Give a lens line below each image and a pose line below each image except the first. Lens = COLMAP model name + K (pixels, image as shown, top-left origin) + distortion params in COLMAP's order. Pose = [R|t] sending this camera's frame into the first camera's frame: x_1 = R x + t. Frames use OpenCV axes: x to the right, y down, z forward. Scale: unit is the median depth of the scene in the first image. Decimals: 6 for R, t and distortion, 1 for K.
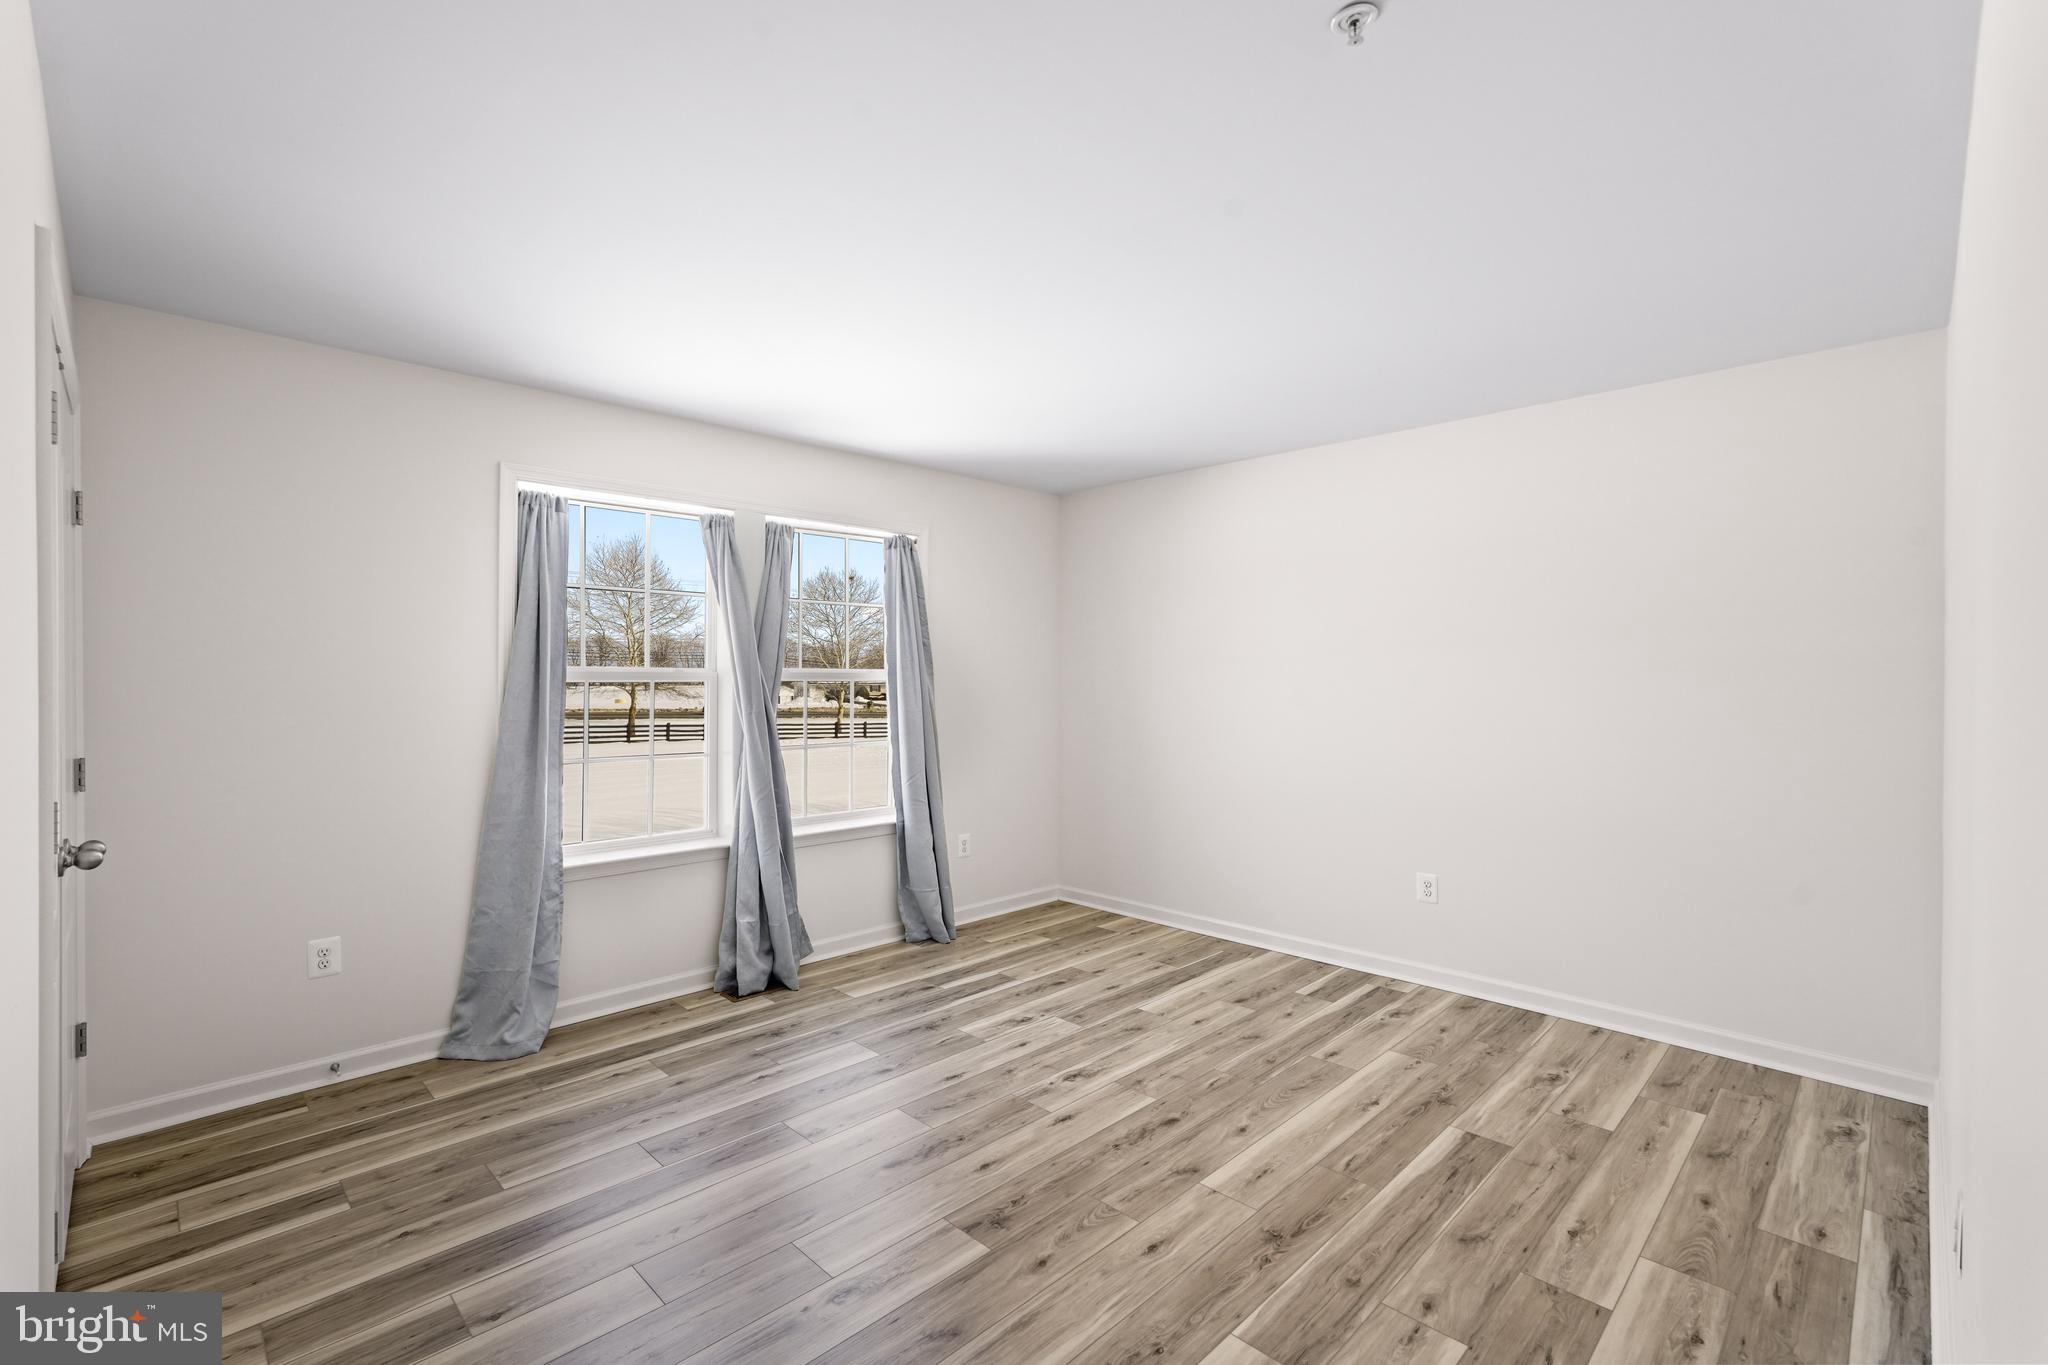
lens RADIAL K [[906.6, 0, 1010.6], [0, 906.6, 683.0], [0, 0, 1]] dist [-0.014951, 0.002668]
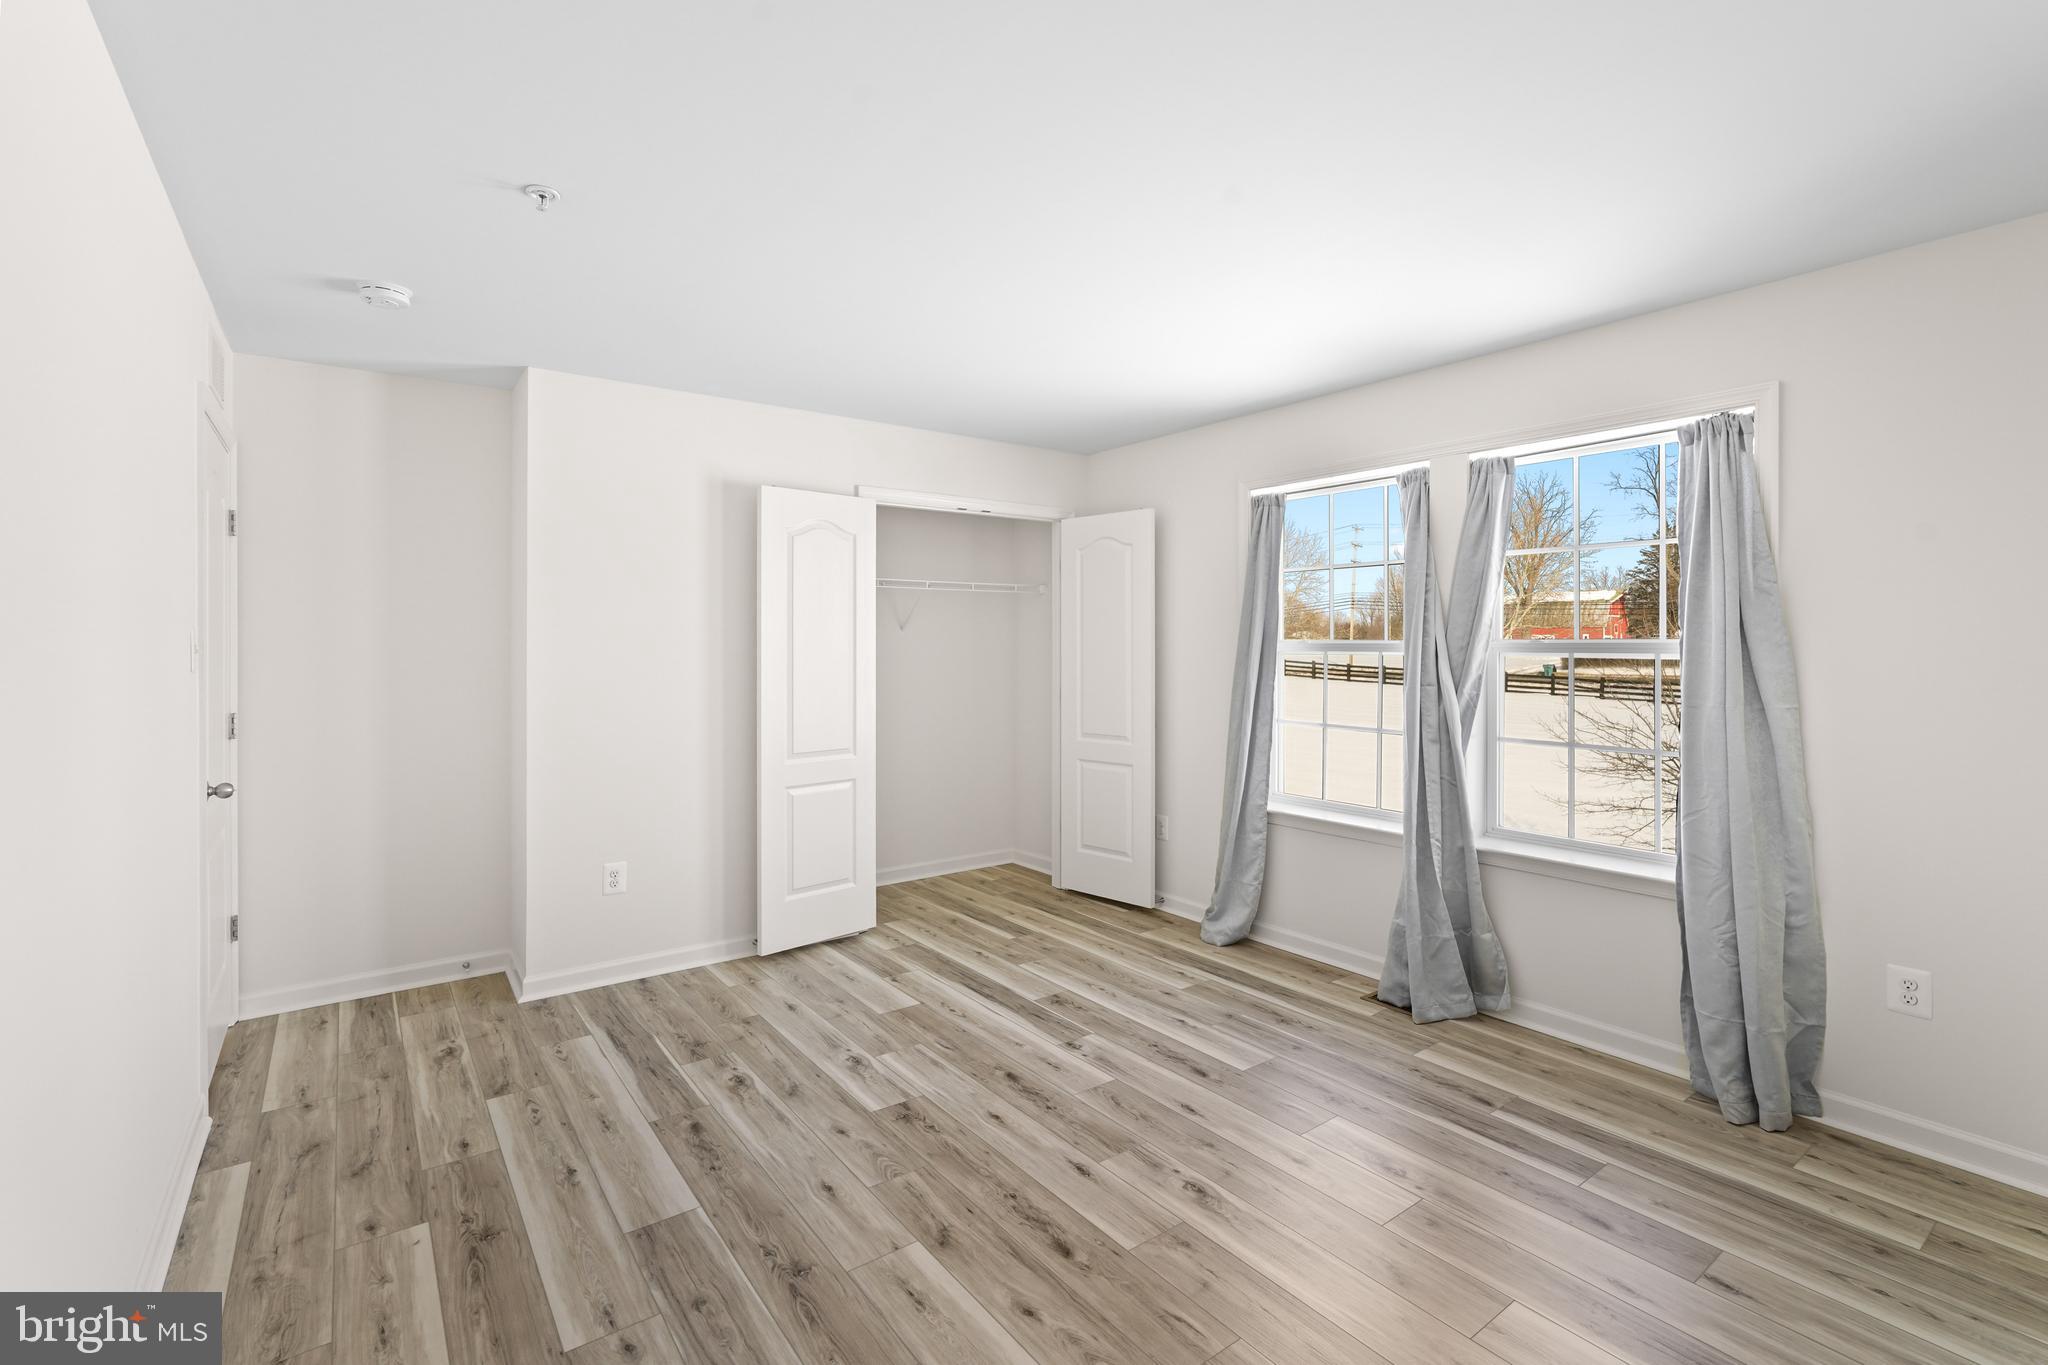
lens RADIAL K [[906.6, 0, 1005.4], [0, 906.6, 645.5], [0, 0, 1]] dist [-0.014951, 0.002668]
pose [[-0.146129, -0.000774, -0.989265, 0.843590], [-0.007587, 0.999971, 0.000339, -0.009704], [0.989236, 0.007555, -0.146131, 0.972750]]
